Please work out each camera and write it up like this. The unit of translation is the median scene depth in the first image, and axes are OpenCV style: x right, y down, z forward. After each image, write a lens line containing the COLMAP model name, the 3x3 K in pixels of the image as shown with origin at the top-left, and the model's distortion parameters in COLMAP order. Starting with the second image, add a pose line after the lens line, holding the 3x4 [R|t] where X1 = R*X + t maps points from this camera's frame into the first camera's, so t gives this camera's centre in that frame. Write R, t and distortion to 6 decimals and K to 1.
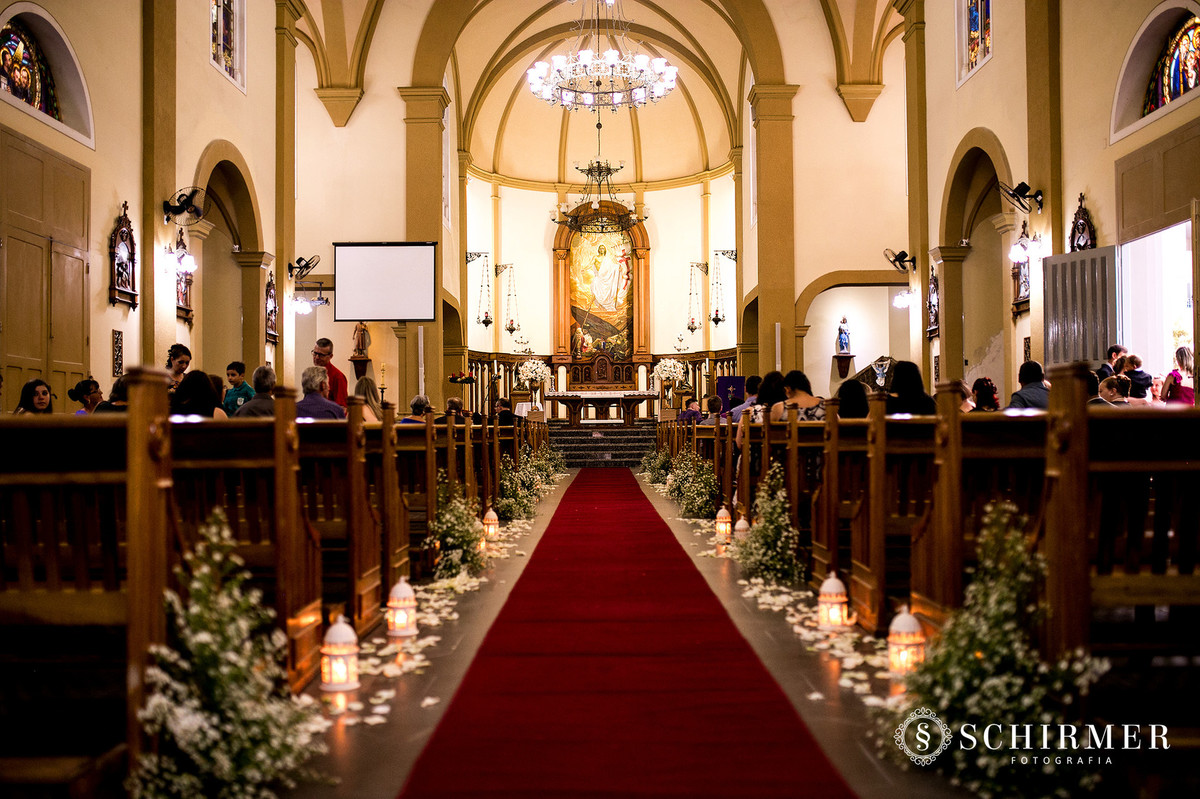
lens RADIAL K [[1175.2, 0, 598.1], [0, 1175.2, 399.9], [0, 0, 1]] dist [-0.028029, 0.000000]
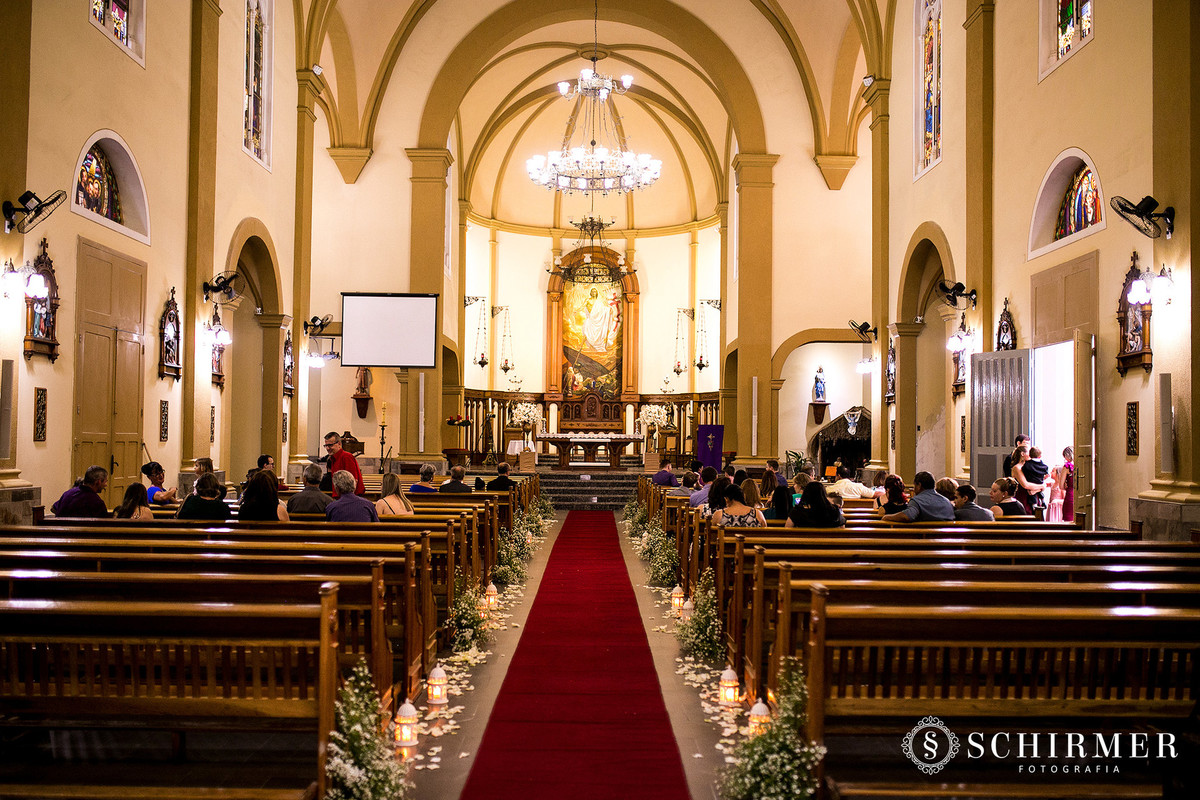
lens RADIAL K [[1175.2, 0, 600.1], [0, 1175.2, 400.8], [0, 0, 1]] dist [-0.028029, 0.000000]
pose [[0.999766, 0.019833, 0.008609, 0.004265], [-0.019698, 0.999685, -0.015549, -0.038372], [-0.008915, 0.015376, 0.999842, -0.115307]]
